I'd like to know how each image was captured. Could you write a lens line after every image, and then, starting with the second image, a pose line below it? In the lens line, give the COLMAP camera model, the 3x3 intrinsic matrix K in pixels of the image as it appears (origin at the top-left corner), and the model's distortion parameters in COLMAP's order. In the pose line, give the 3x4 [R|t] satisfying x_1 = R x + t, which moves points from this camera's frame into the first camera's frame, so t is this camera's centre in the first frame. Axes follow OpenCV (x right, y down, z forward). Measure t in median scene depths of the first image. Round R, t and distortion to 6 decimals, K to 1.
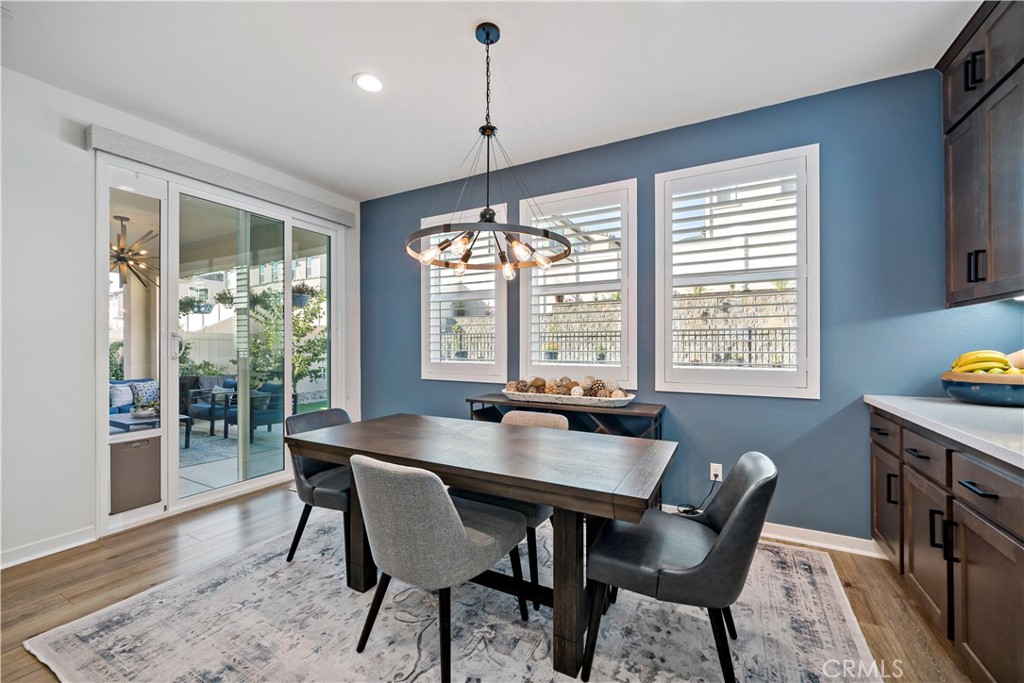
lens RADIAL K [[409.4, 0, 511.8], [0, 409.4, 341.6], [0, 0, 1]] dist [-0.000480, 0.000309]
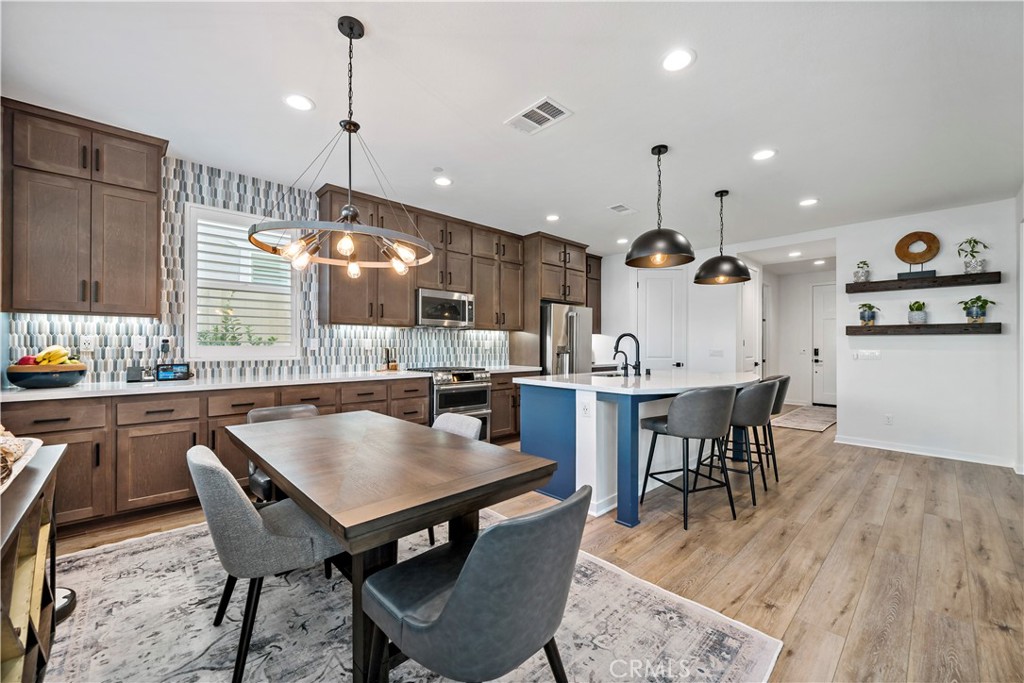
lens RADIAL K [[409.4, 0, 522.1], [0, 409.4, 337.1], [0, 0, 1]] dist [-0.000480, 0.000309]
pose [[-0.955277, 0.001920, 0.295706, -0.729624], [-0.004739, 0.999751, -0.021801, 0.006615], [-0.295674, -0.022227, -0.955030, 1.797889]]
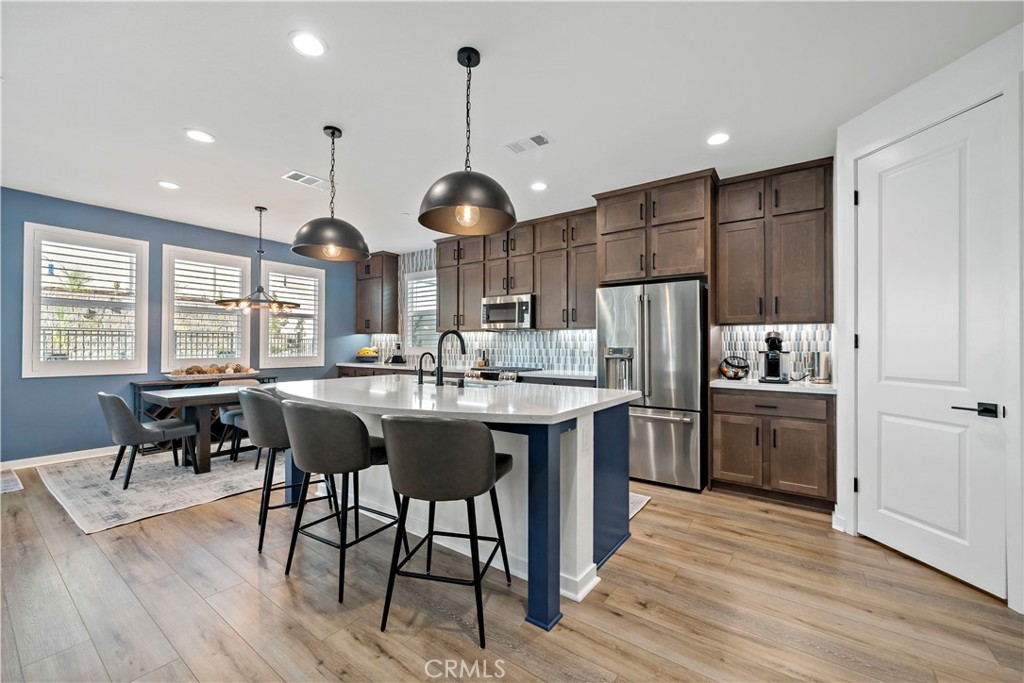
lens RADIAL K [[409.4, 0, 514.1], [0, 409.4, 347.8], [0, 0, 1]] dist [-0.000480, 0.000309]
pose [[0.125434, -0.002123, 0.992100, -2.108317], [-0.007941, 0.999964, 0.003144, 0.002830], [-0.992070, -0.008273, 0.125413, -0.678076]]
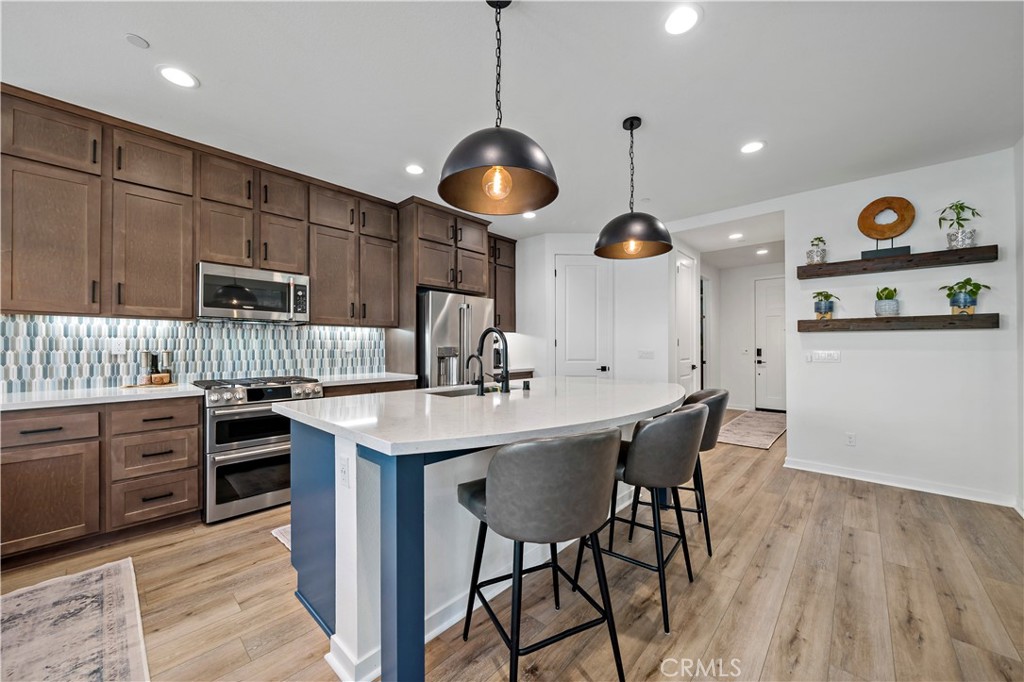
lens RADIAL K [[395.6, 0, 515.4], [0, 395.6, 336.4], [0, 0, 1]] dist [-0.005270, 0.000876]
pose [[-0.974914, 0.005793, 0.222505, -0.970614], [-0.000001, 0.999661, -0.026029, 0.002878], [-0.222581, -0.025377, -0.974584, 1.001317]]
